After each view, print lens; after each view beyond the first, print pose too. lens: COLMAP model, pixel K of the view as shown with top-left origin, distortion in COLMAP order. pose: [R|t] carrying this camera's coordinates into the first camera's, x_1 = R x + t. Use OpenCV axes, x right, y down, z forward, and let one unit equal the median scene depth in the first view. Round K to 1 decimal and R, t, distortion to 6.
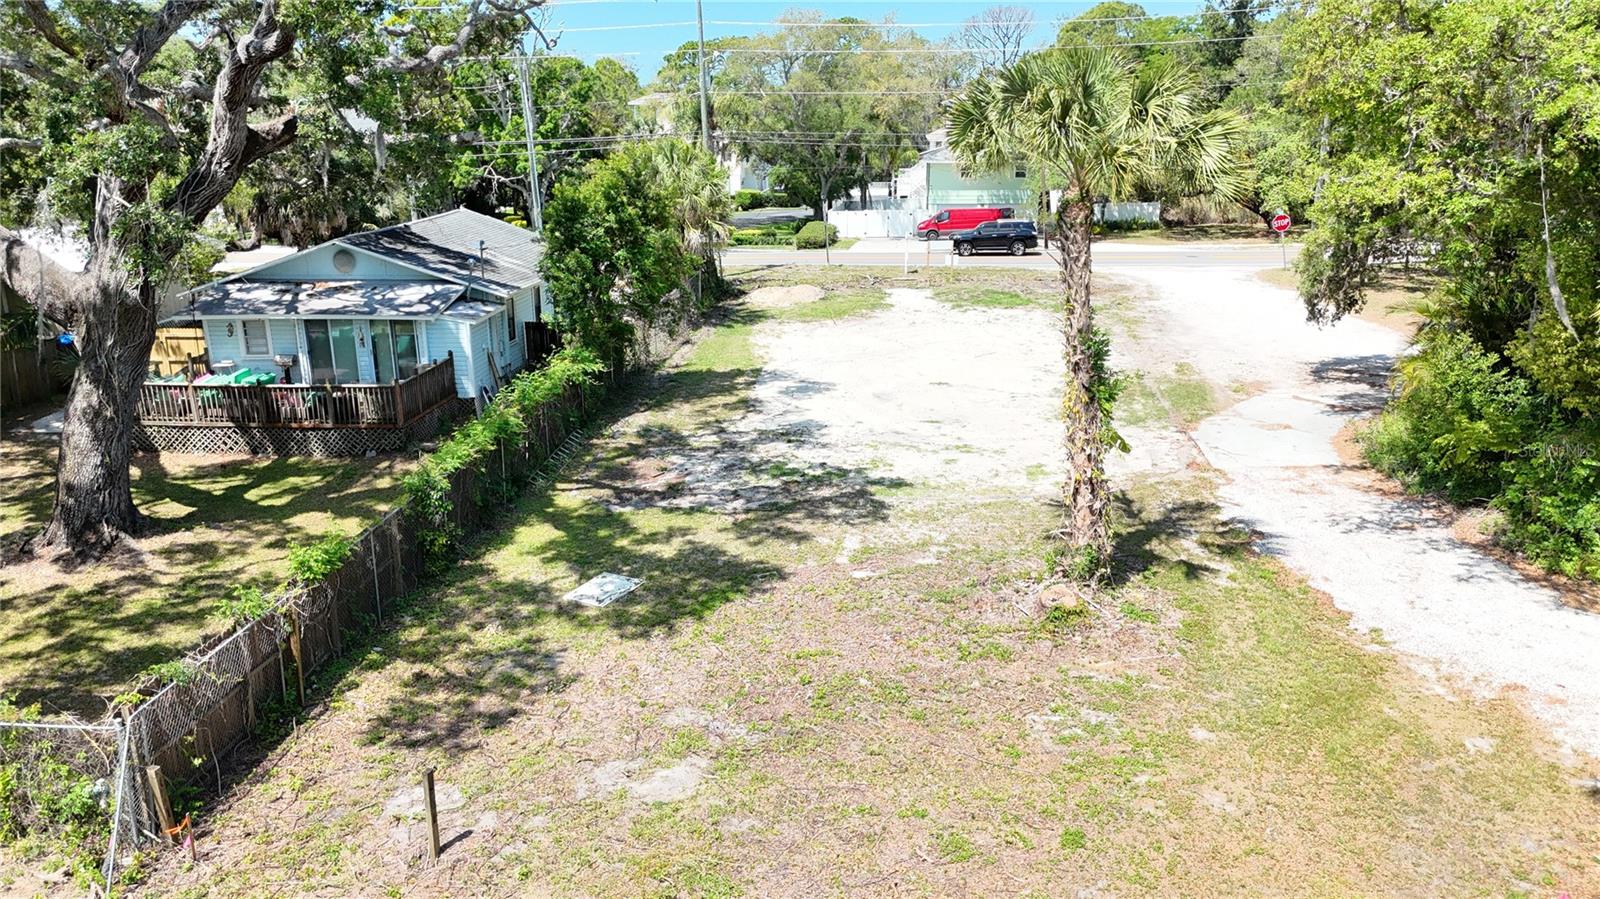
lens RADIAL K [[1184.9, 0, 804.9], [0, 1184.9, 463.2], [0, 0, 1]] dist [0.069511, -0.074116]
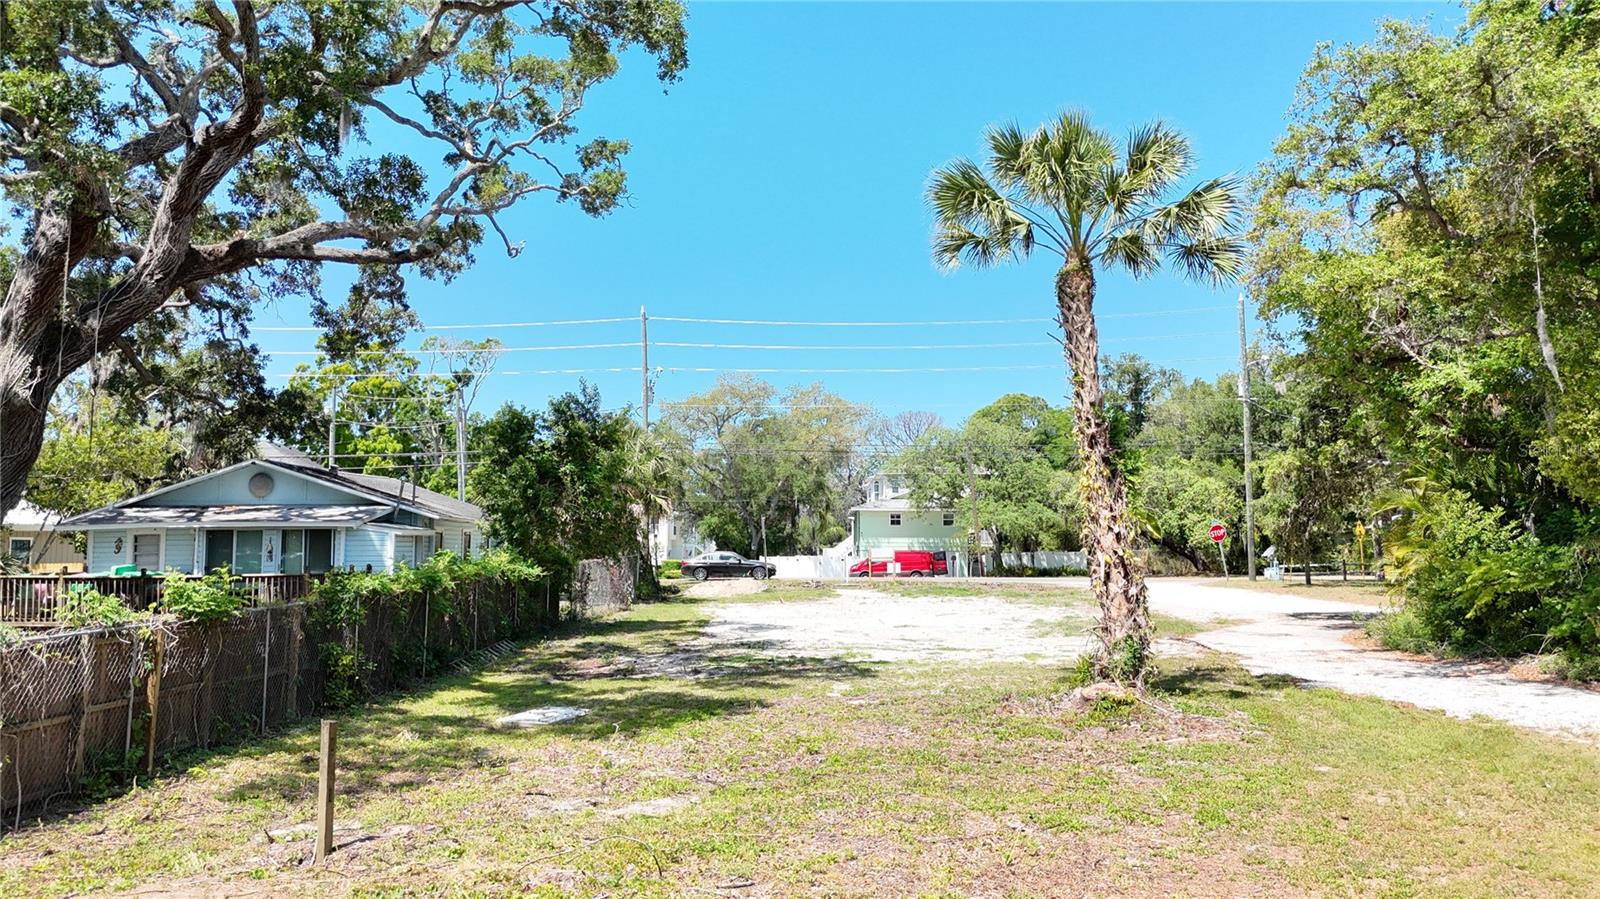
lens RADIAL K [[1183.7, 0, 800.0], [0, 1183.7, 449.5], [0, 0, 1]] dist [0.095192, -0.111712]
pose [[0.997636, 0.010663, 0.067894, -0.049861], [0.014791, 0.931428, -0.363626, 0.223015], [-0.067116, 0.363770, 0.929068, 0.151979]]
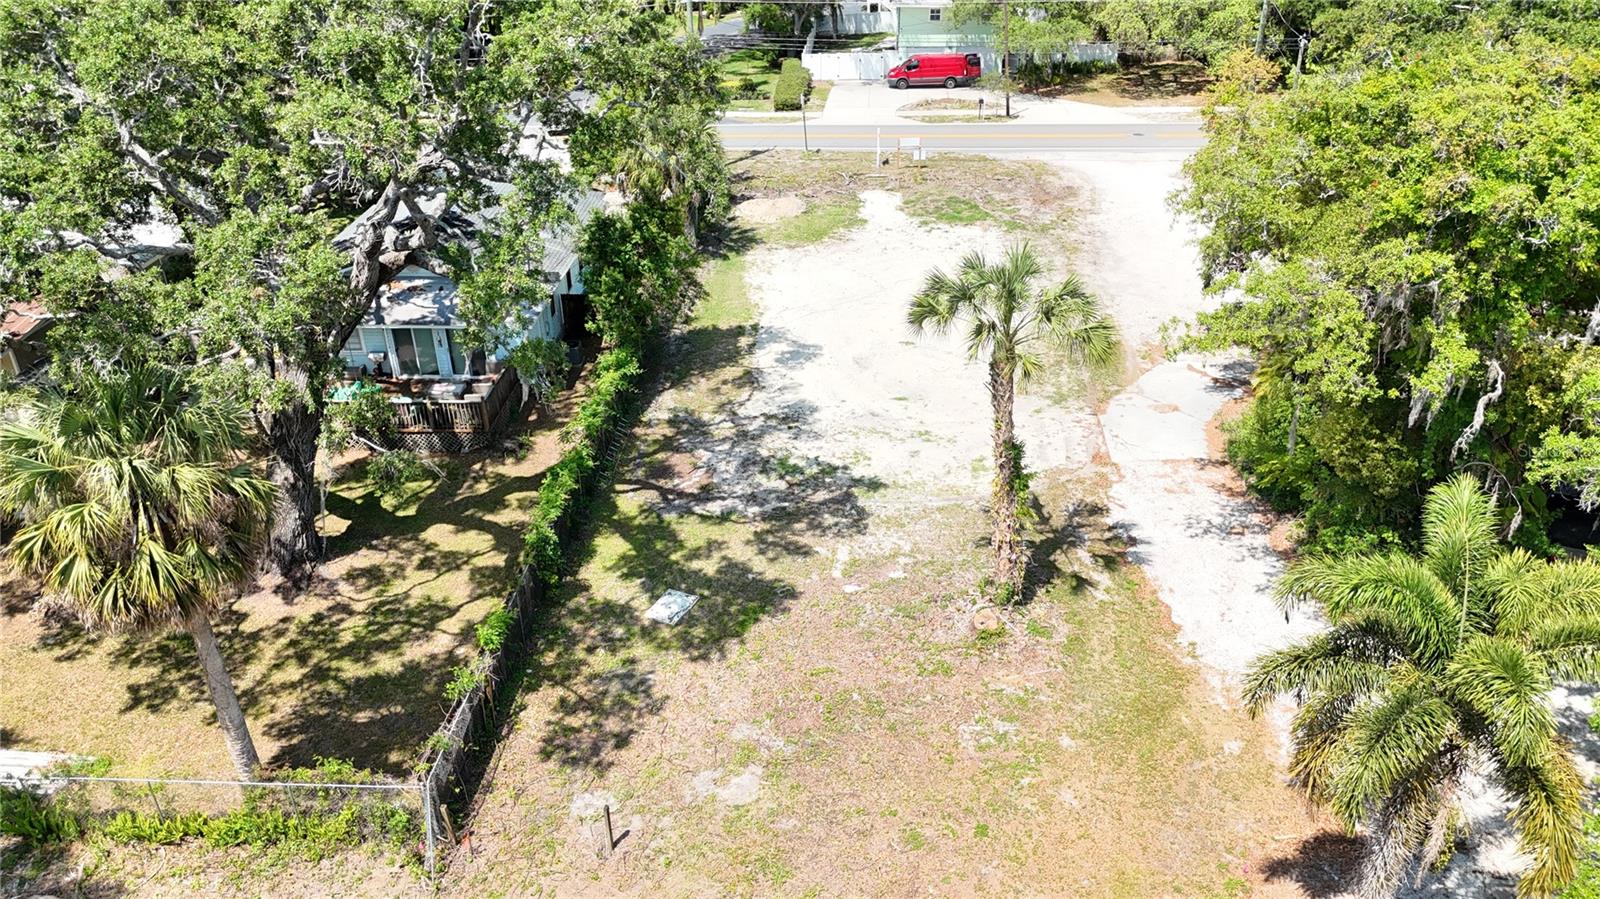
lens RADIAL K [[1206.2, 0, 812.2], [0, 1206.2, 443.7], [0, 0, 1]] dist [0.096358, -0.119941]
pose [[0.999283, -0.018199, 0.033213, -0.041694], [0.010628, 0.976489, 0.215307, -0.373407], [-0.036350, -0.214800, 0.975981, -0.359904]]
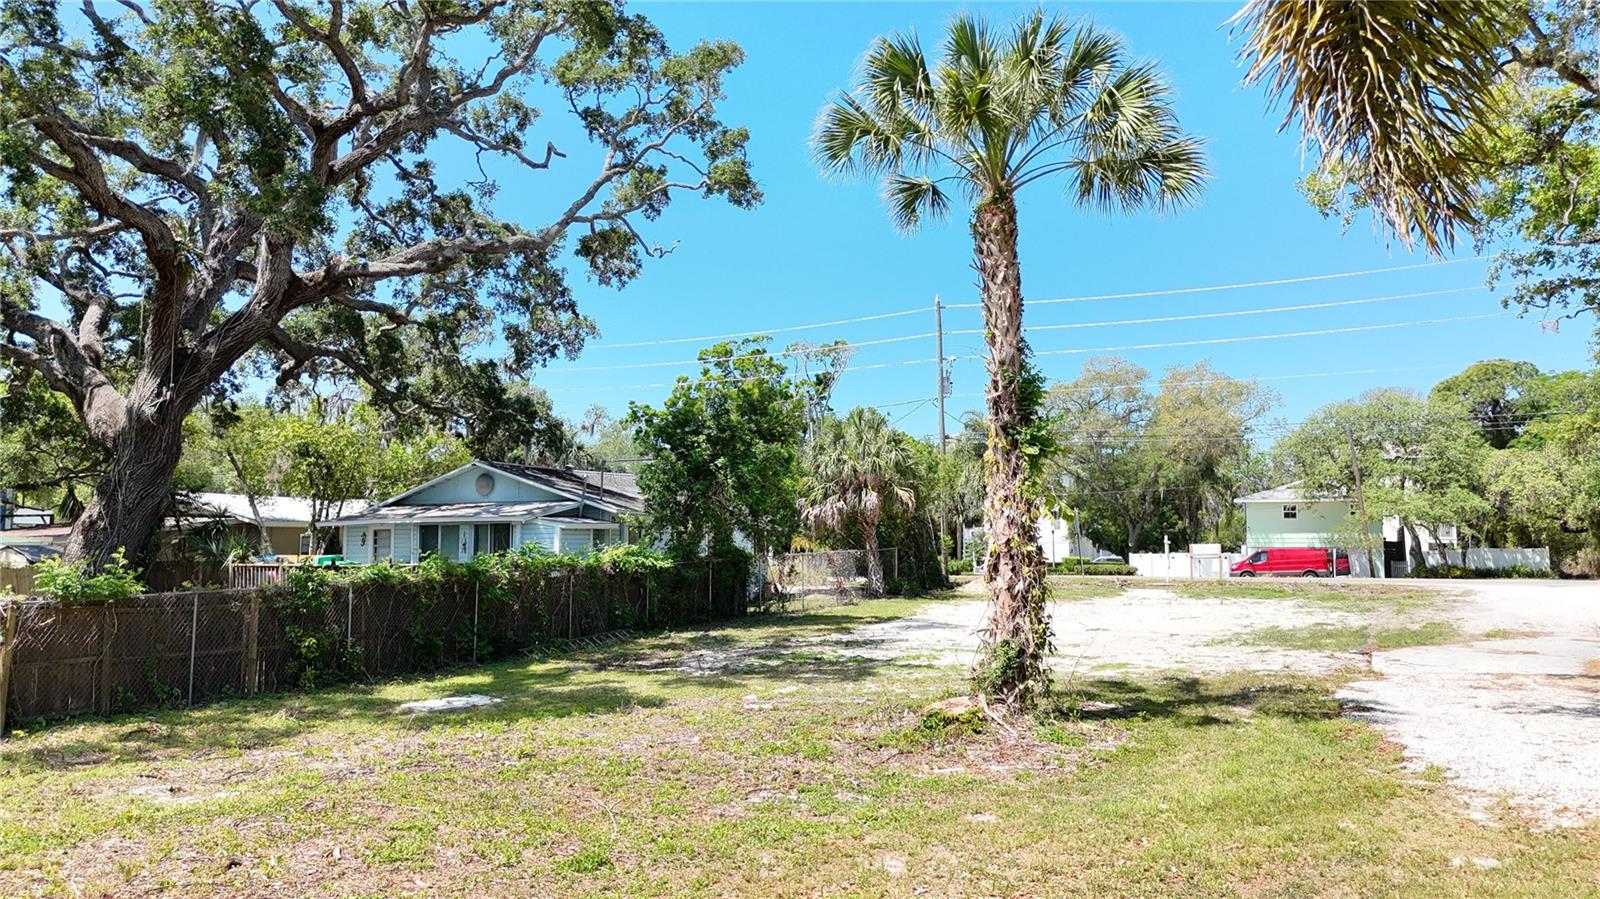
lens RADIAL K [[1183.7, 0, 800.0], [0, 1183.7, 449.5], [0, 0, 1]] dist [0.095192, -0.111712]
pose [[0.940763, -0.023757, -0.338233, 0.323004], [-0.100072, 0.933651, -0.343920, 0.191623], [0.323962, 0.357395, 0.875967, 0.270417]]
